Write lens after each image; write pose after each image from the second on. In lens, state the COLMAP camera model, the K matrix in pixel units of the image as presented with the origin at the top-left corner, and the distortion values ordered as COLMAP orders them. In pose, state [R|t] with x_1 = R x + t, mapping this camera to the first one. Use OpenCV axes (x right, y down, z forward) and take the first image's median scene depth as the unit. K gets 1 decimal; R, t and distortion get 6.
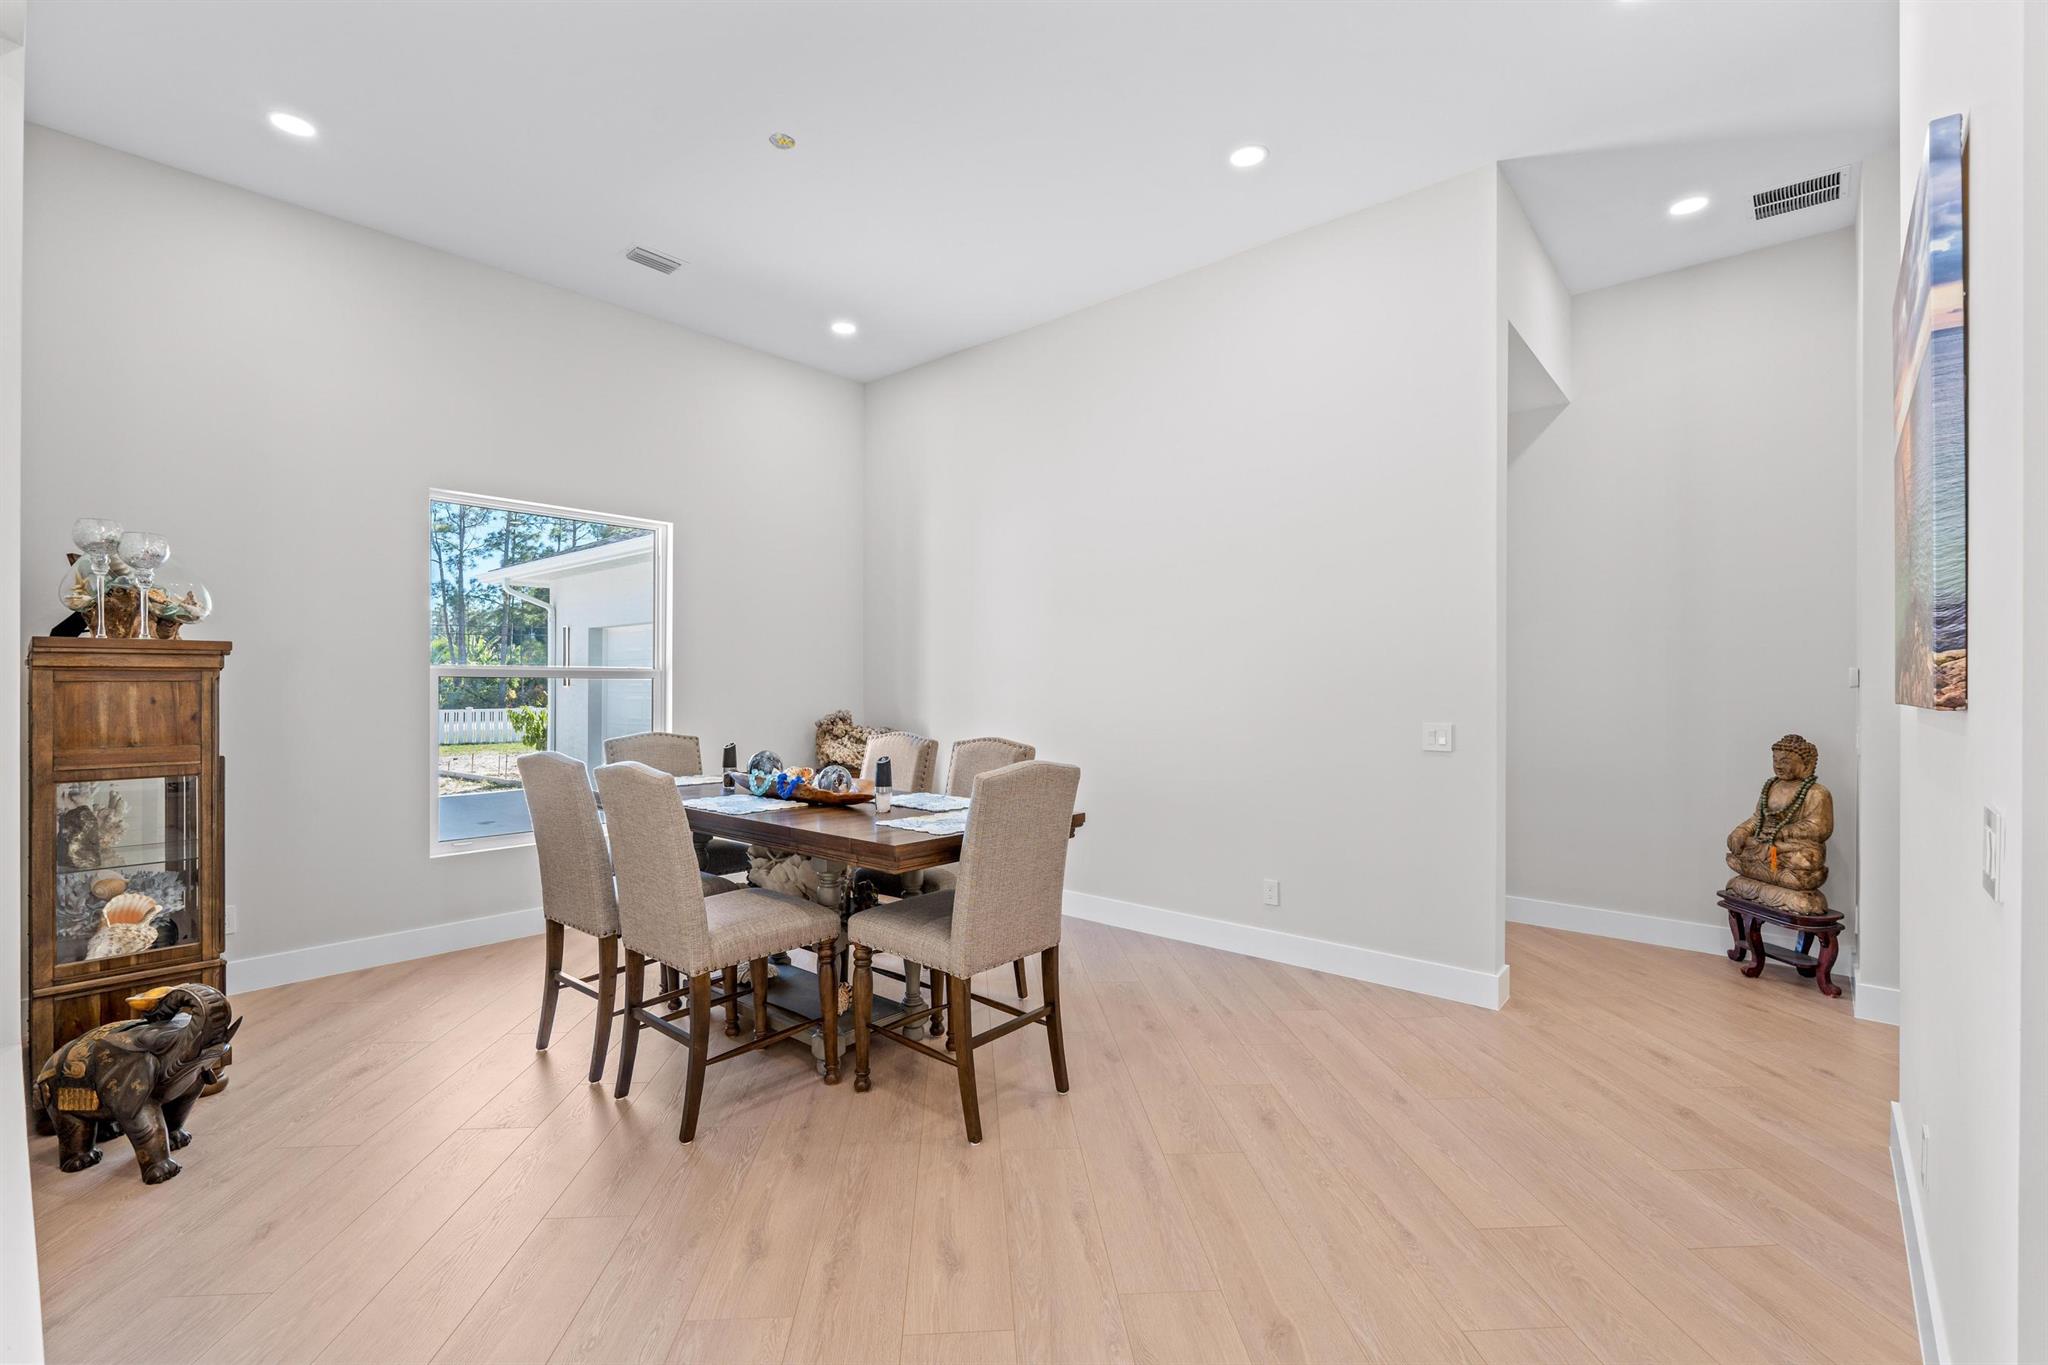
lens RADIAL K [[898.3, 0, 1025.0], [0, 898.3, 683.1], [0, 0, 1]] dist [0.001665, -0.000422]
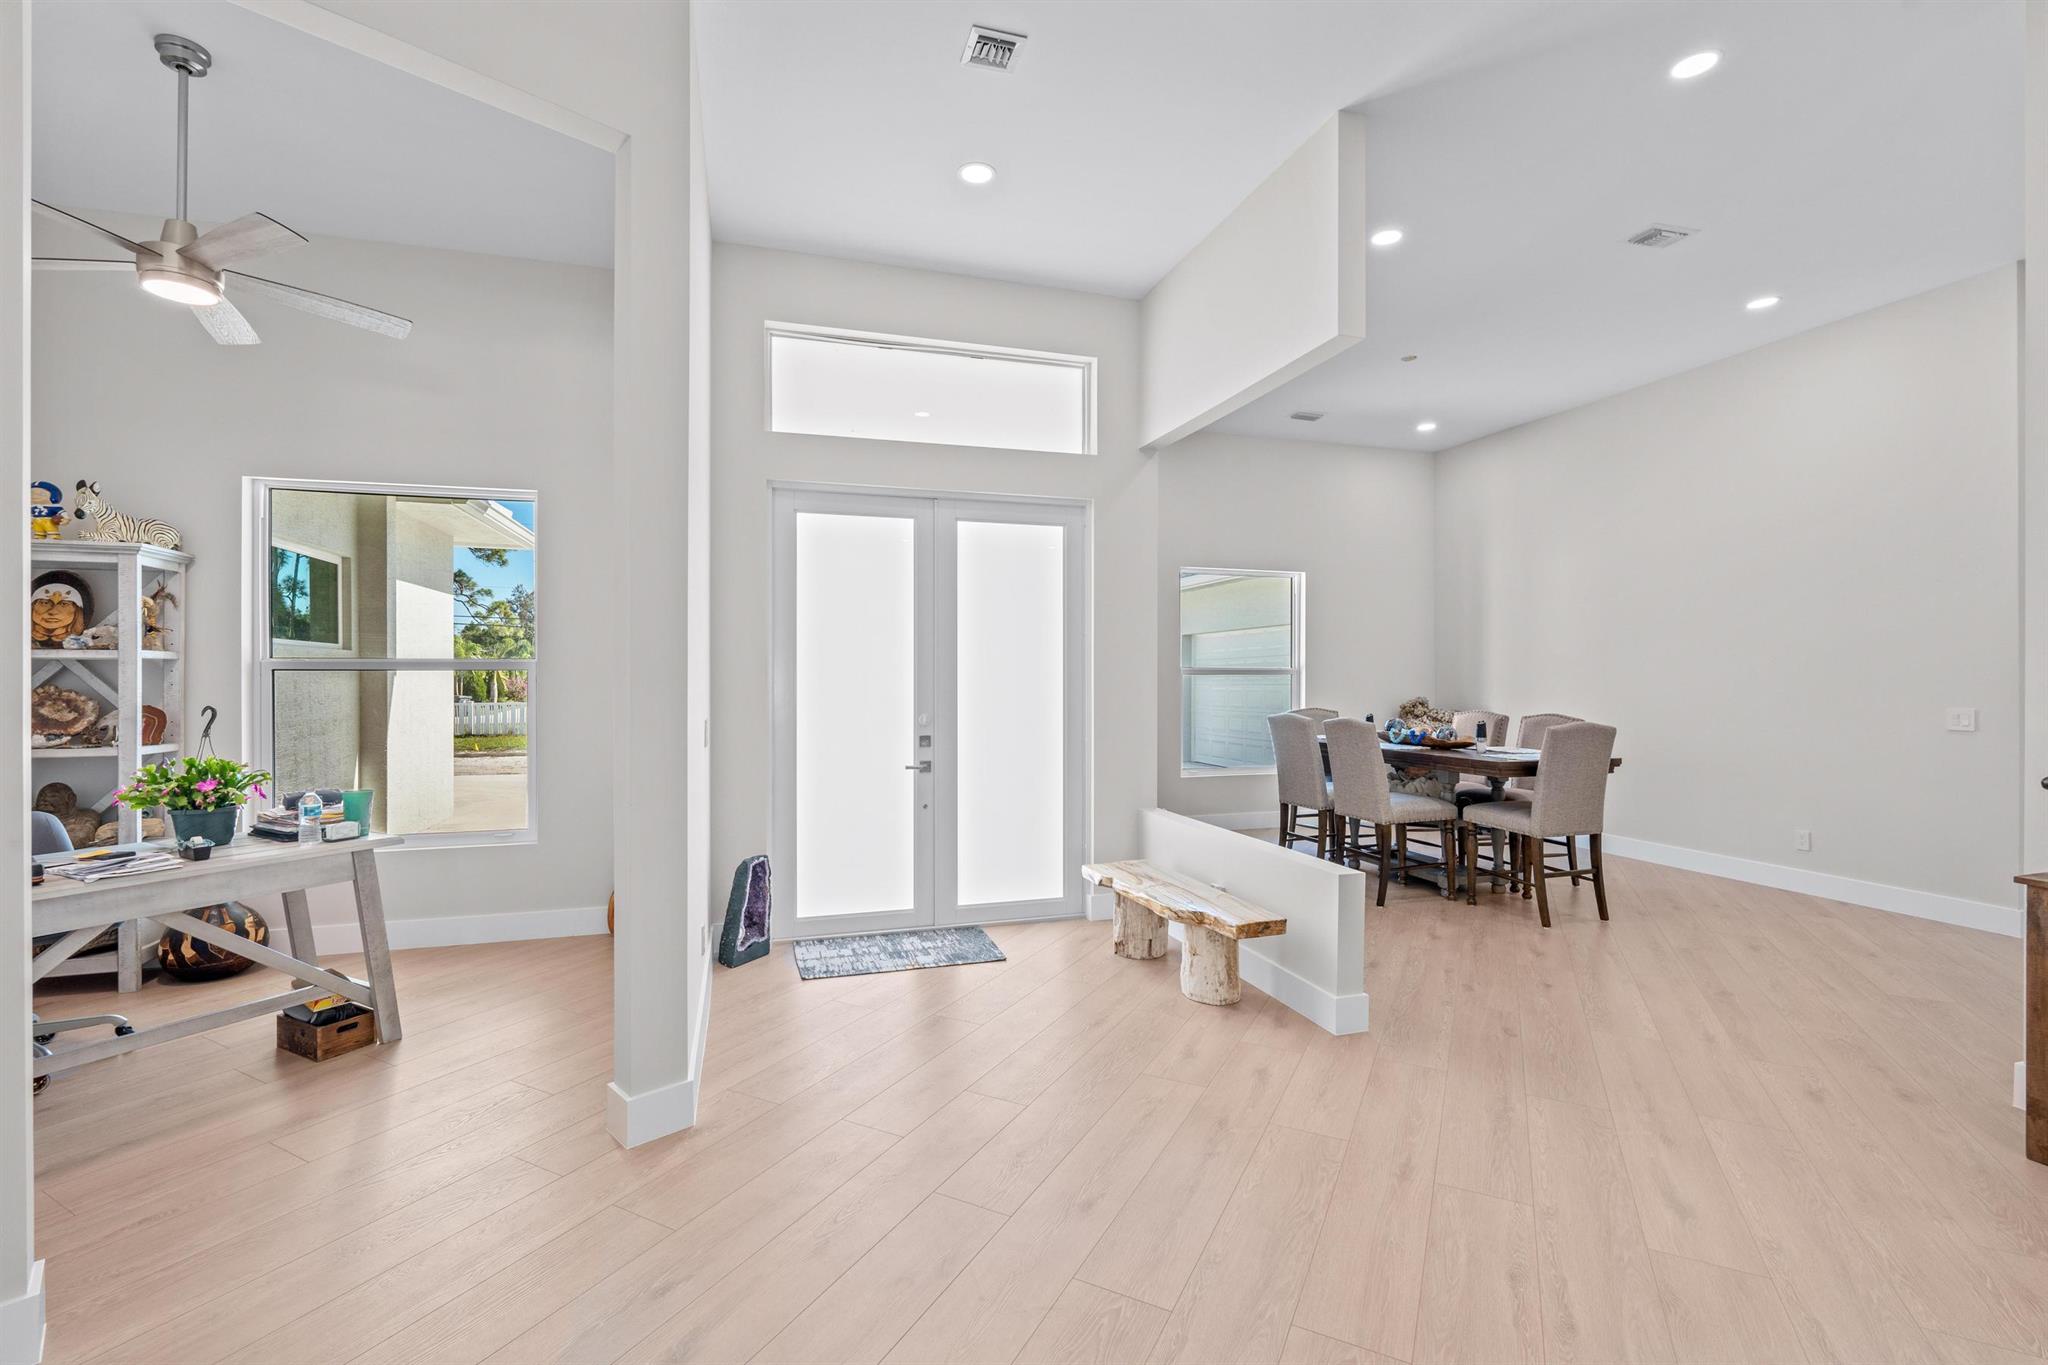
lens RADIAL K [[898.3, 0, 1027.8], [0, 898.3, 678.3], [0, 0, 1]] dist [0.001665, -0.000422]
pose [[0.854279, -0.001916, -0.519810, -0.003875], [0.003117, 0.999994, 0.001436, -0.004276], [0.519805, -0.002847, 0.854280, -0.880424]]
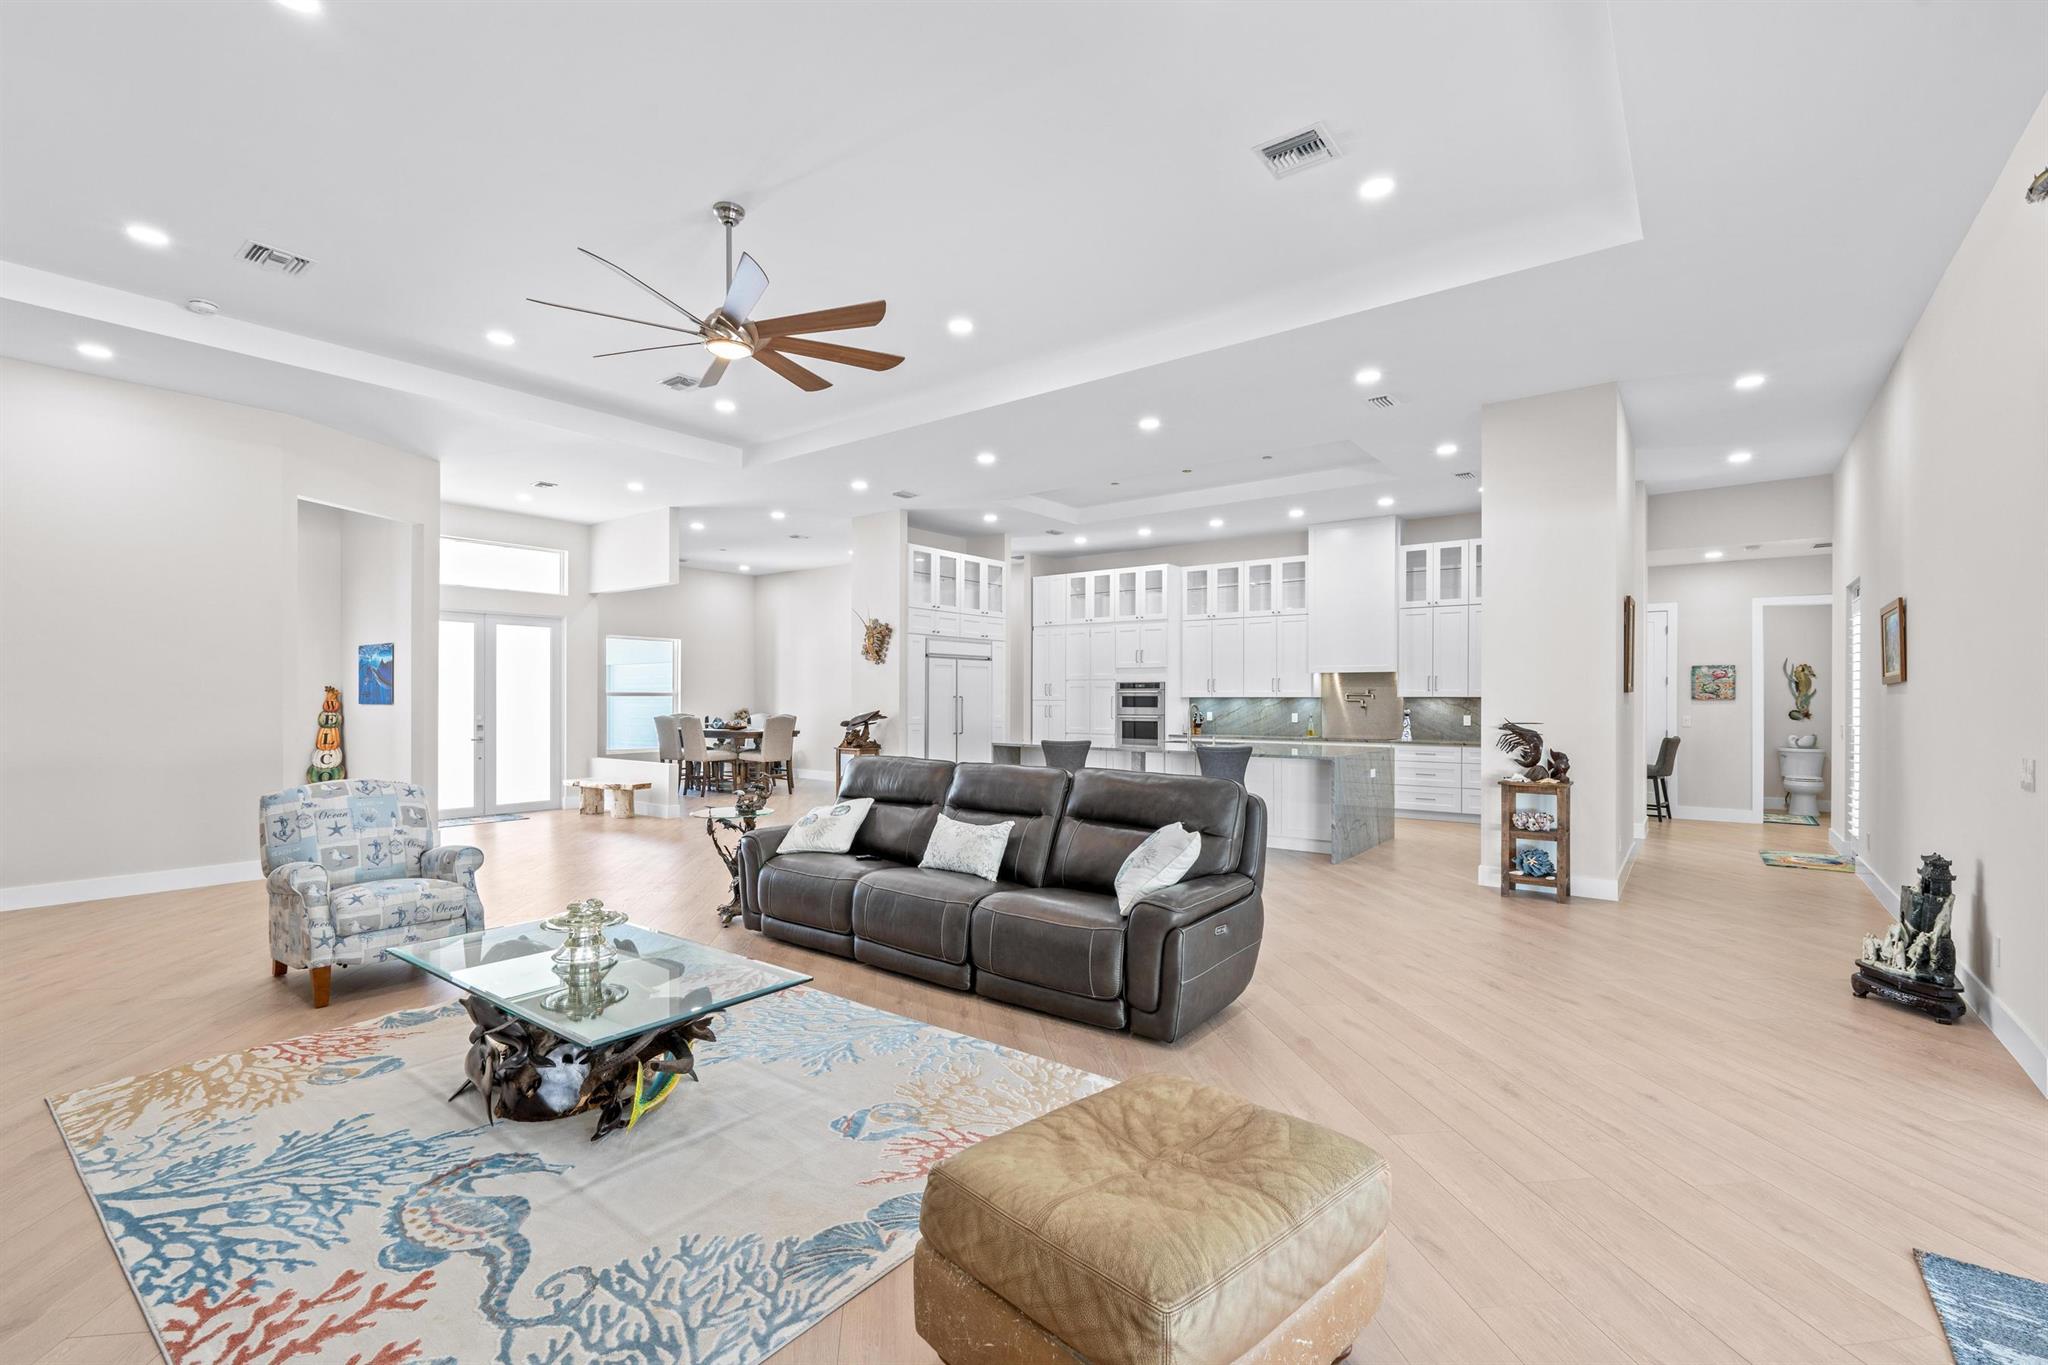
lens RADIAL K [[898.3, 0, 1031.3], [0, 898.3, 695.1], [0, 0, 1]] dist [0.001665, -0.000422]
pose [[0.997160, -0.000815, 0.075304, 0.761406], [0.000797, 1.000000, 0.000266, -0.012966], [-0.075304, -0.000205, 0.997161, -2.950494]]
